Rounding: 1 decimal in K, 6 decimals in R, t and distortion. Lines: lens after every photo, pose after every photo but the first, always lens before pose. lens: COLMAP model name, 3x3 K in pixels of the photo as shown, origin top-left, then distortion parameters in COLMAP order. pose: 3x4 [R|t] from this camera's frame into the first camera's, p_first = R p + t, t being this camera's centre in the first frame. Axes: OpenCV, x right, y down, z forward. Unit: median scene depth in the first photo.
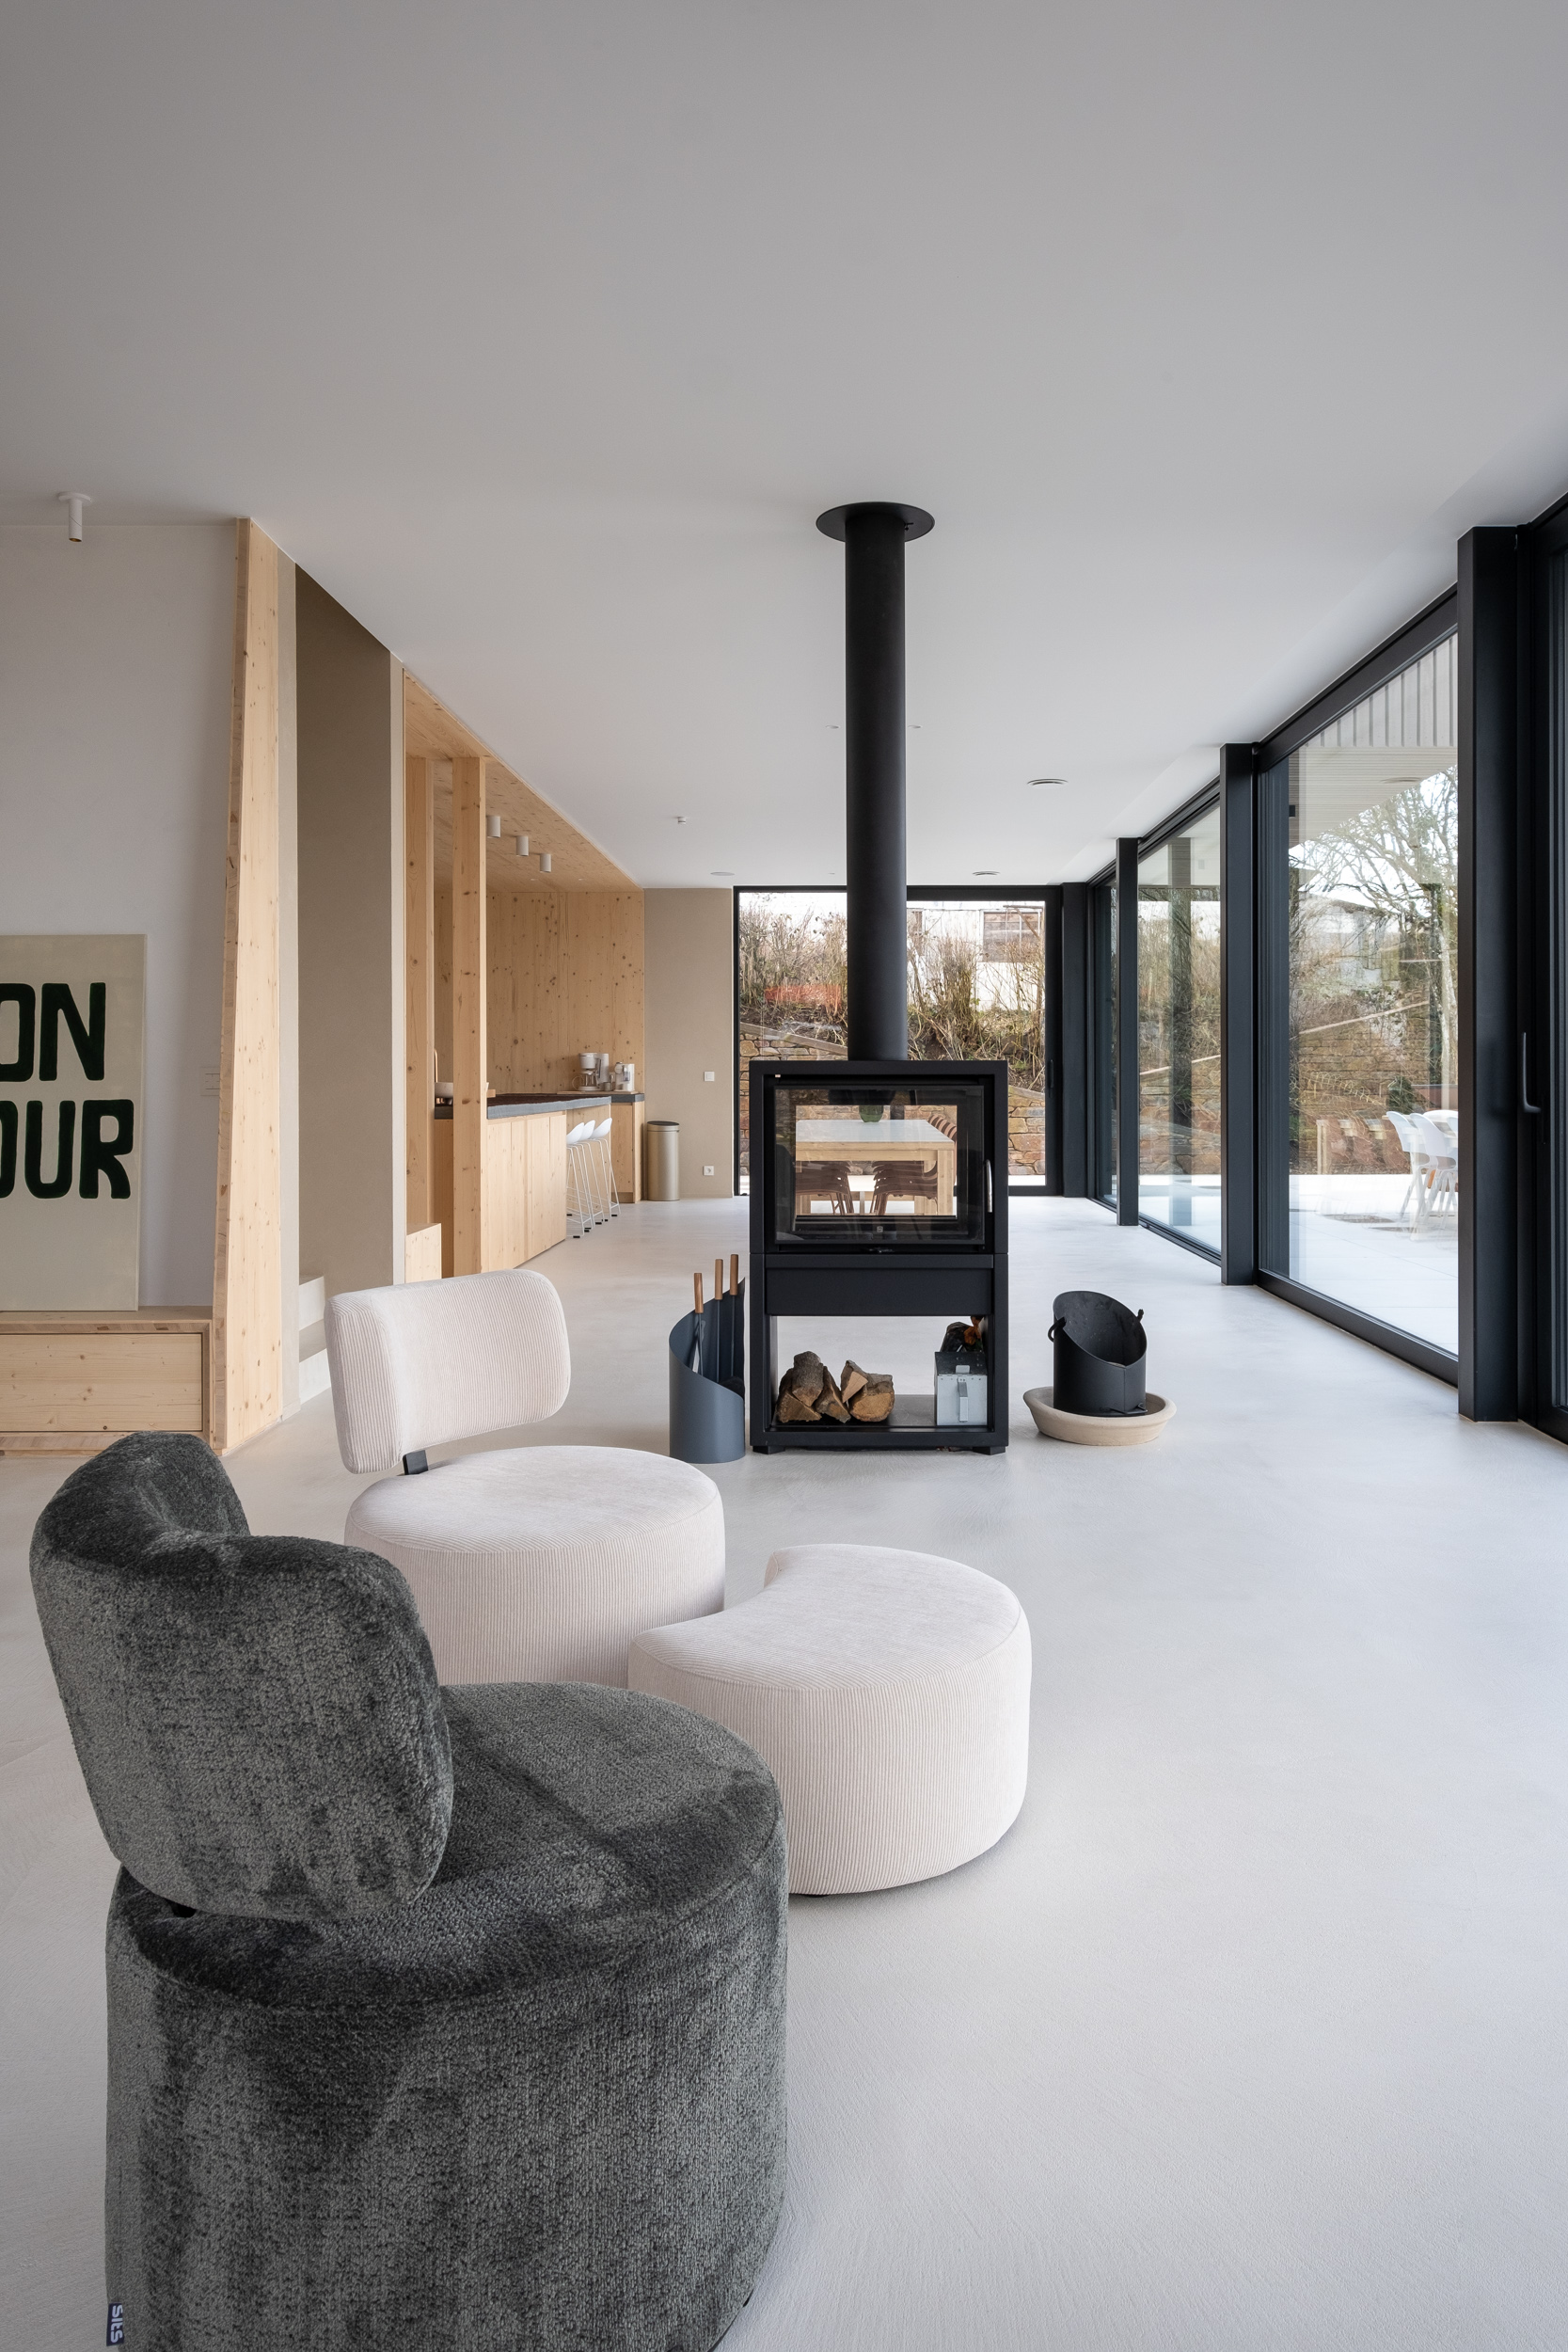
lens RADIAL K [[1510.4, 0, 834.5], [0, 1510.4, 1081.8], [0, 0, 1]] dist [0.005632, 0.001076]
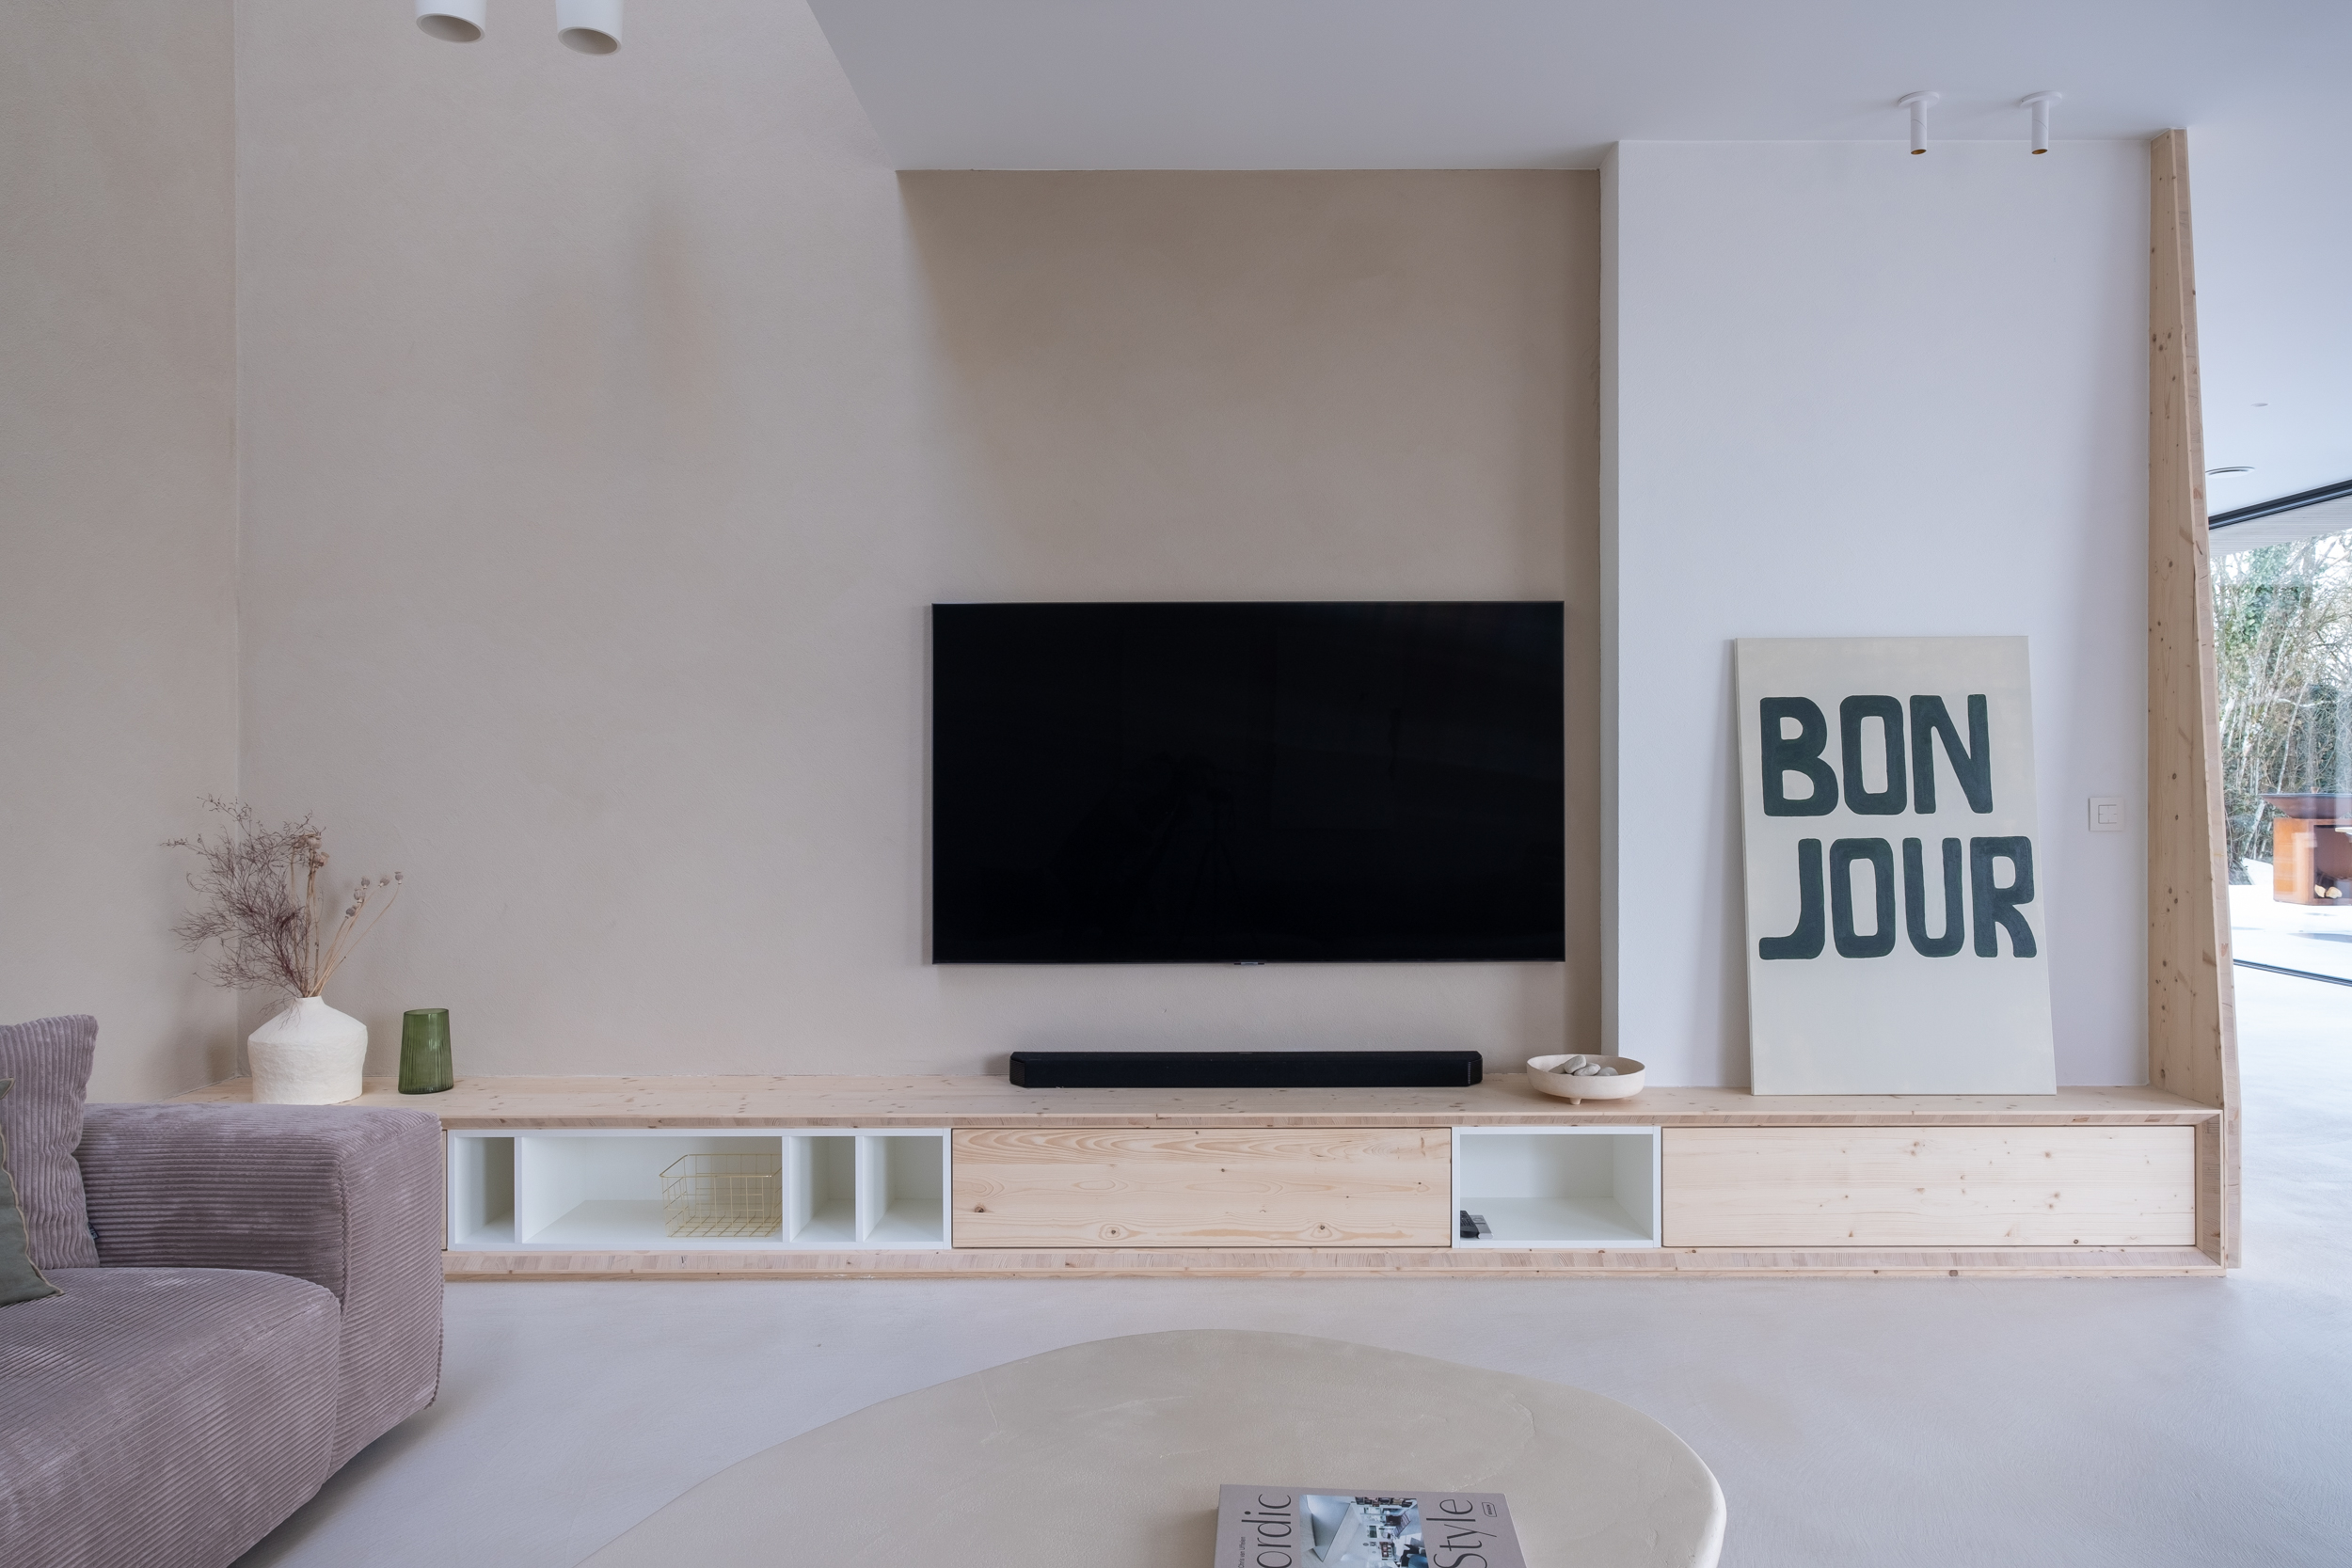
lens RADIAL K [[1456.2, 0, 1178.4], [0, 1456.2, 786.2], [0, 0, 1]] dist [0.009068, 0.000416]
pose [[0.999957, -0.002674, 0.008880, -0.932982], [0.002647, 0.999992, 0.002998, -0.019037], [-0.008888, -0.002974, 0.999956, 0.210842]]
